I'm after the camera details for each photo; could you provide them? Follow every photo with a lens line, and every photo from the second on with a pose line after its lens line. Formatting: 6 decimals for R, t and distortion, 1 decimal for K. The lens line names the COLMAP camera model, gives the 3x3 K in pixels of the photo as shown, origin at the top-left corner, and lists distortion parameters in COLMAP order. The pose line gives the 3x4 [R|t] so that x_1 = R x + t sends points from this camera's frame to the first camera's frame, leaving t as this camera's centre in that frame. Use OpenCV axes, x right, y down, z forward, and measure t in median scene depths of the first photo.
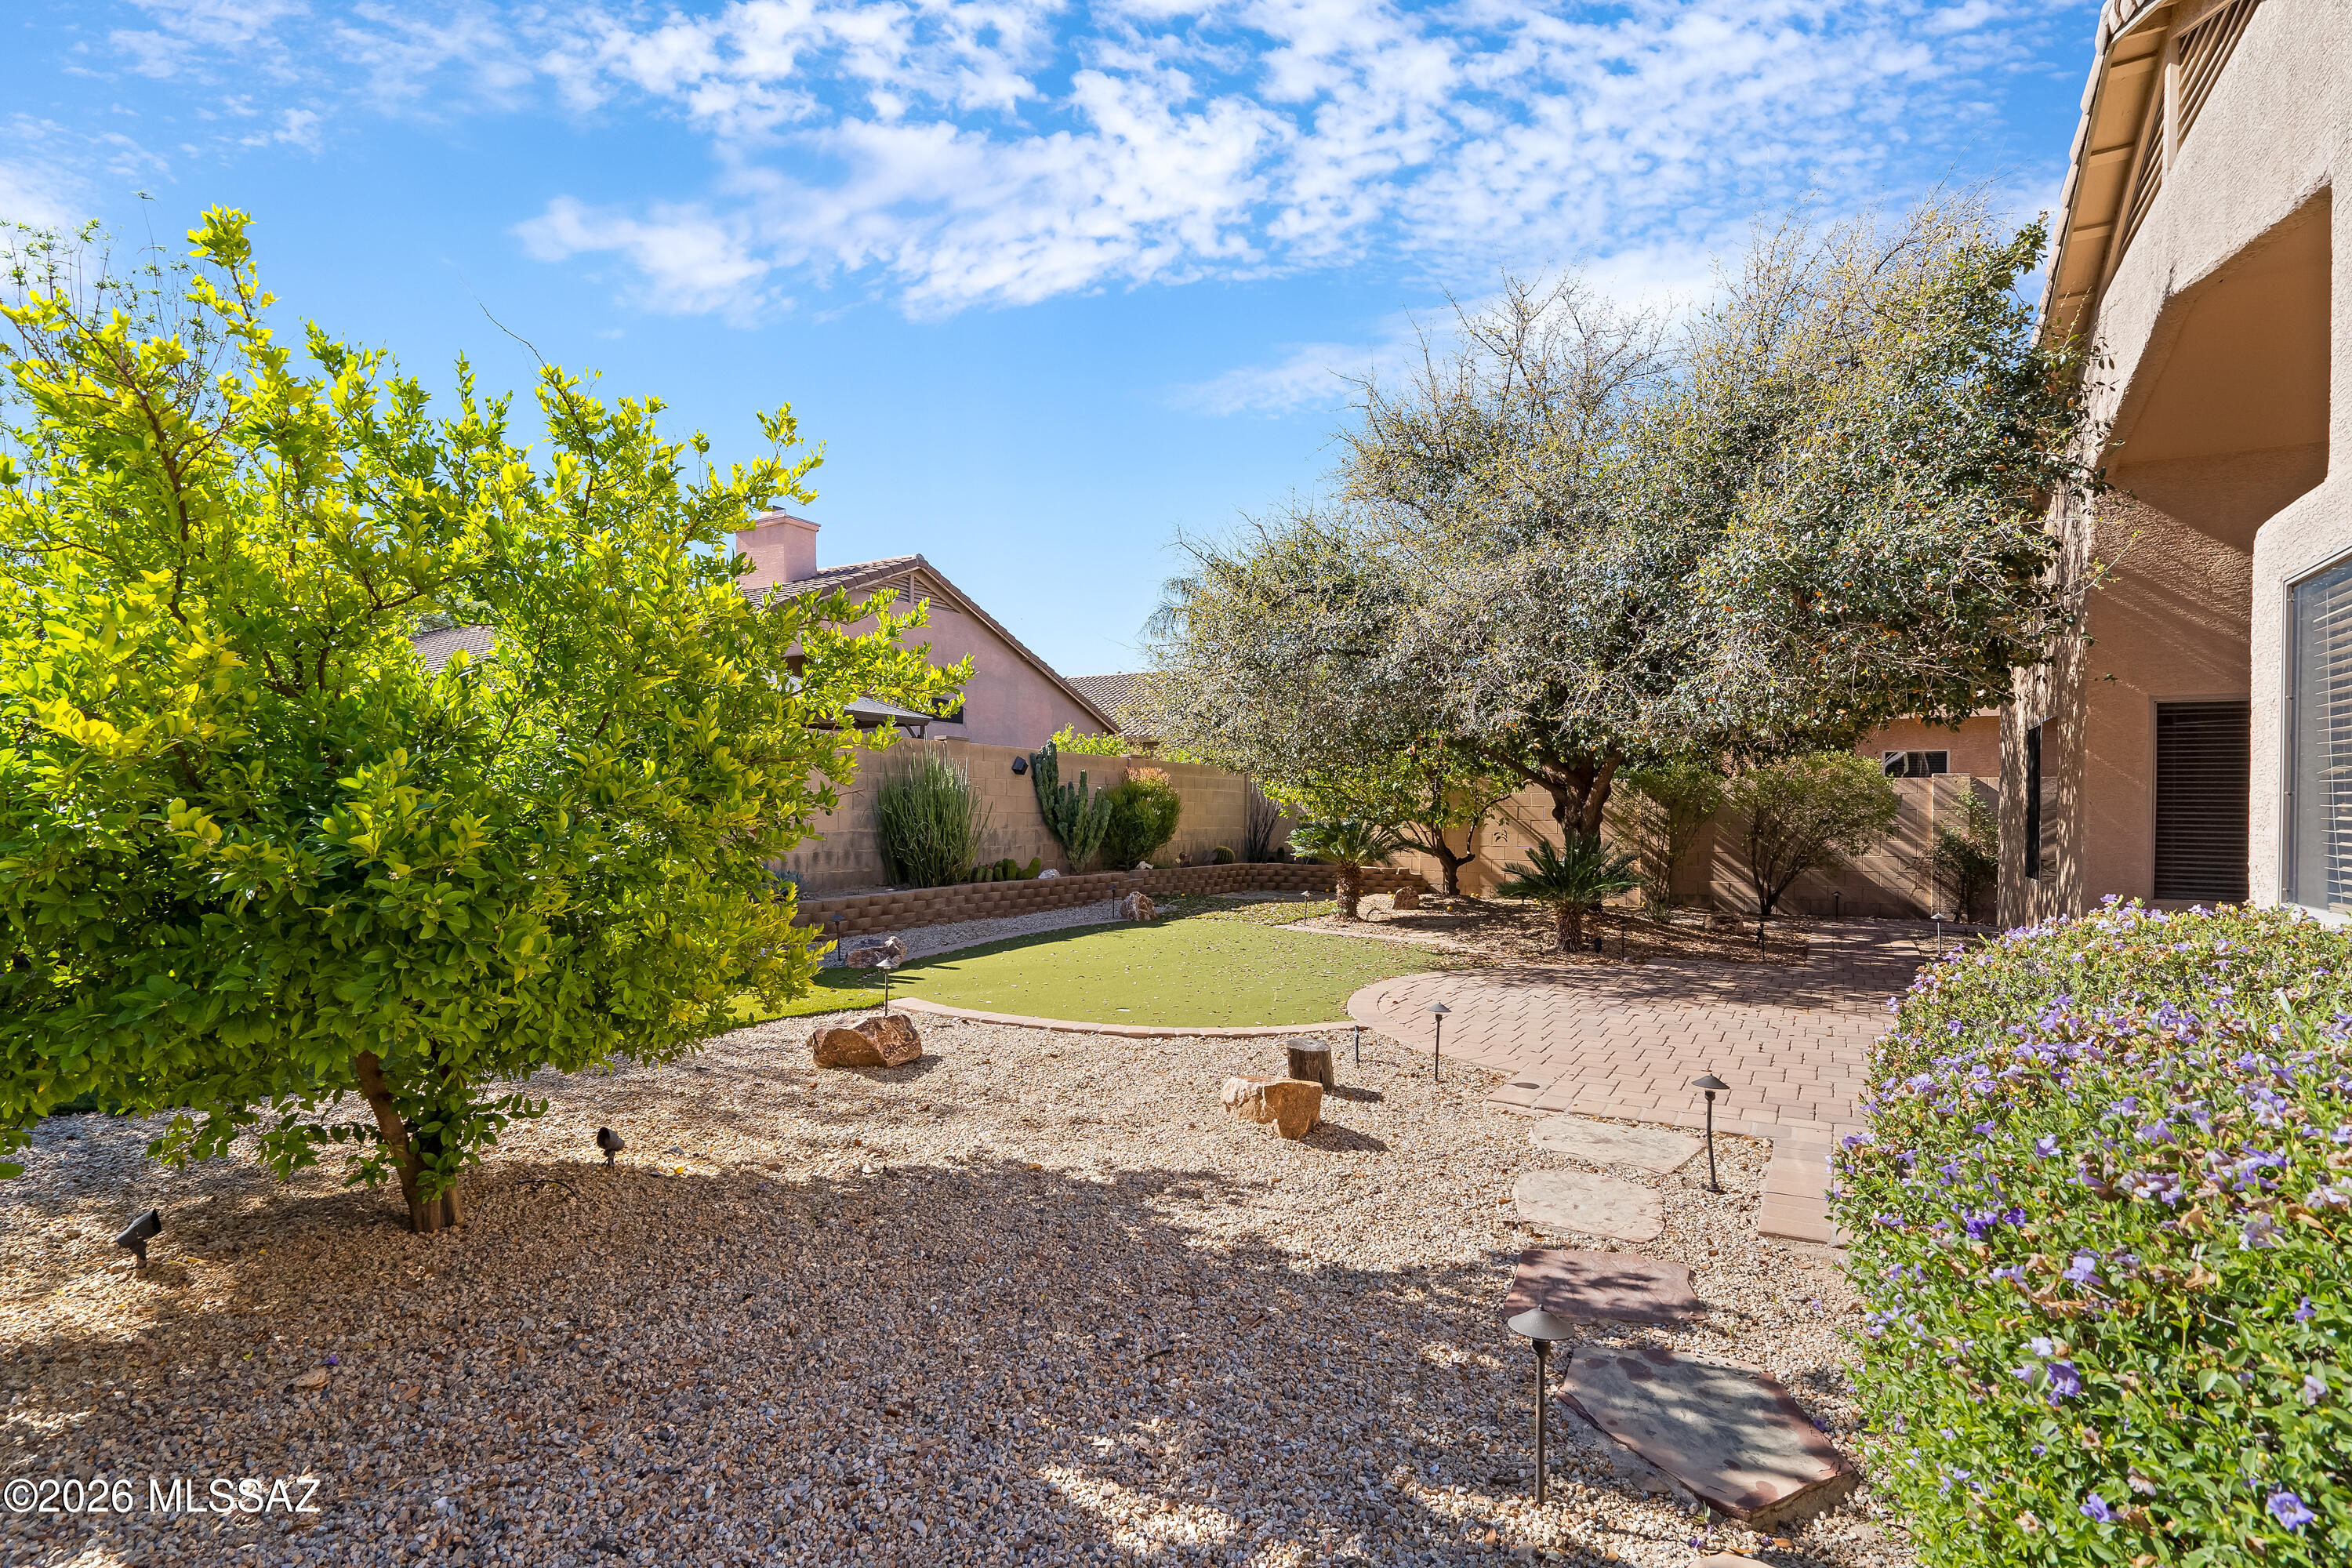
lens RADIAL K [[1084.0, 0, 1125.6], [0, 1084.0, 814.0], [0, 0, 1]] dist [-0.003437, 0.001451]
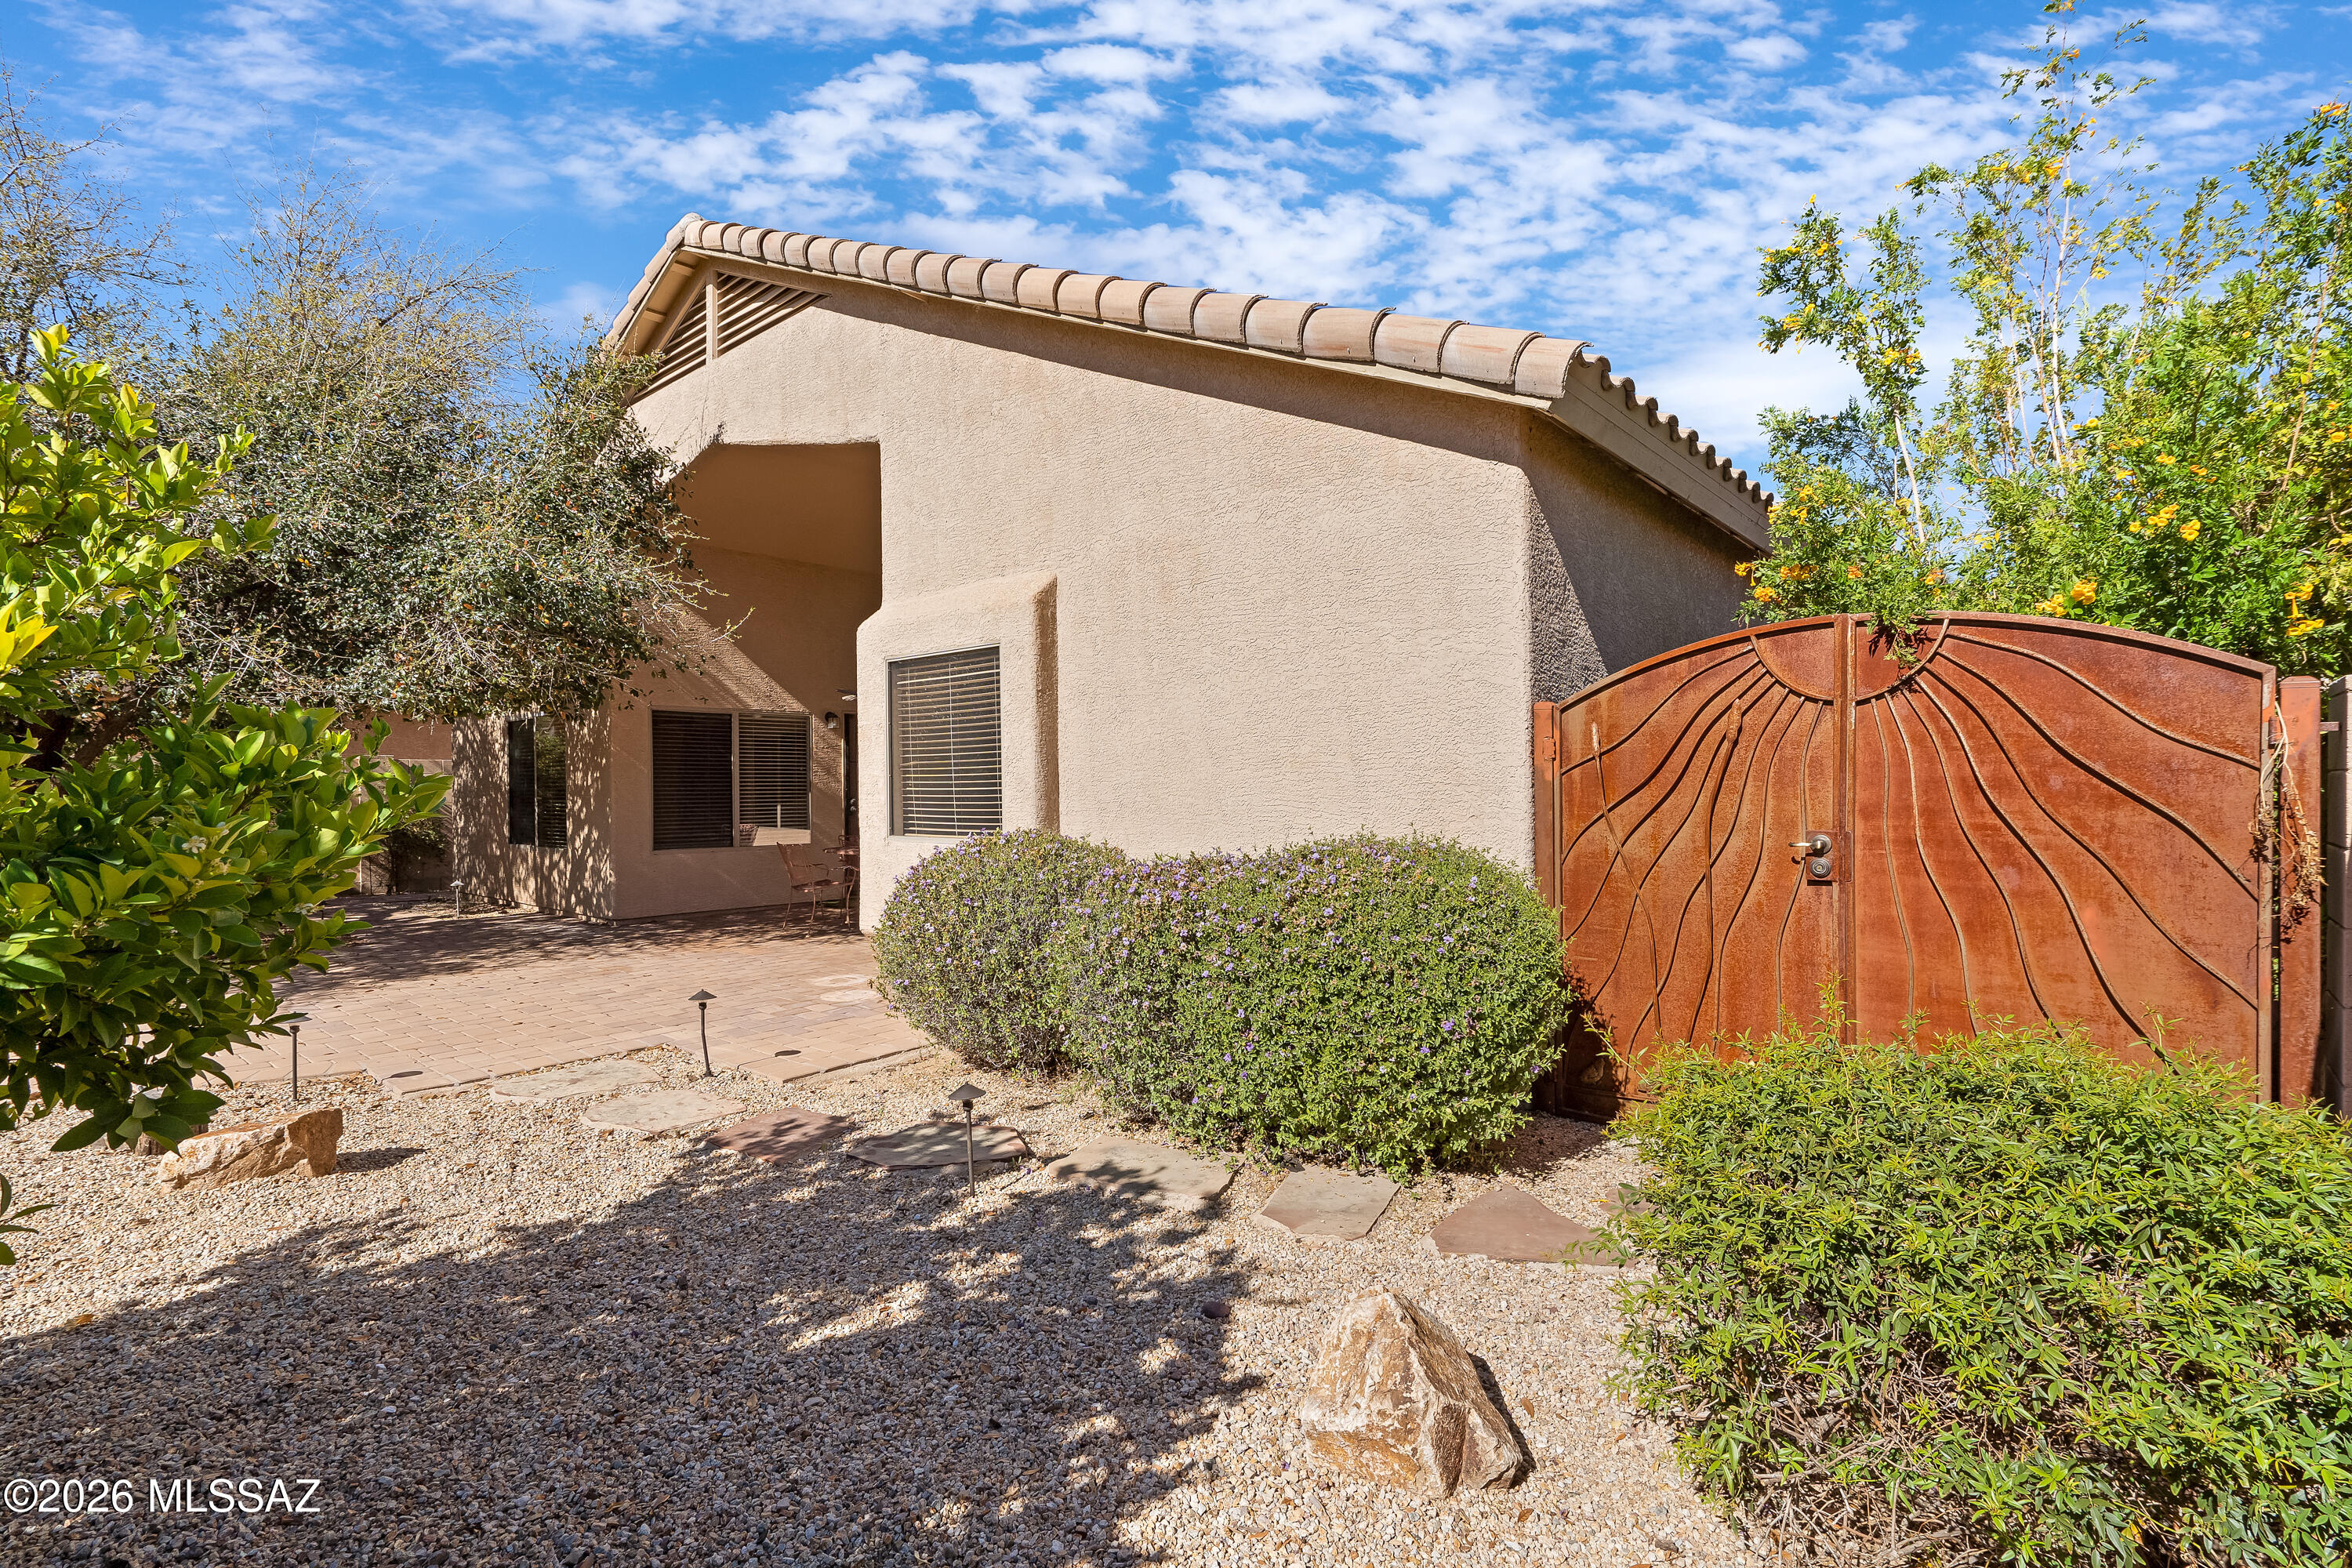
lens RADIAL K [[1084.0, 0, 1170.6], [0, 1084.0, 781.3], [0, 0, 1]] dist [-0.003437, 0.001451]
pose [[0.180852, -0.002359, 0.983507, -0.797226], [0.018227, 0.999833, -0.000954, 0.001770], [-0.983341, 0.018099, 0.180865, 0.258172]]
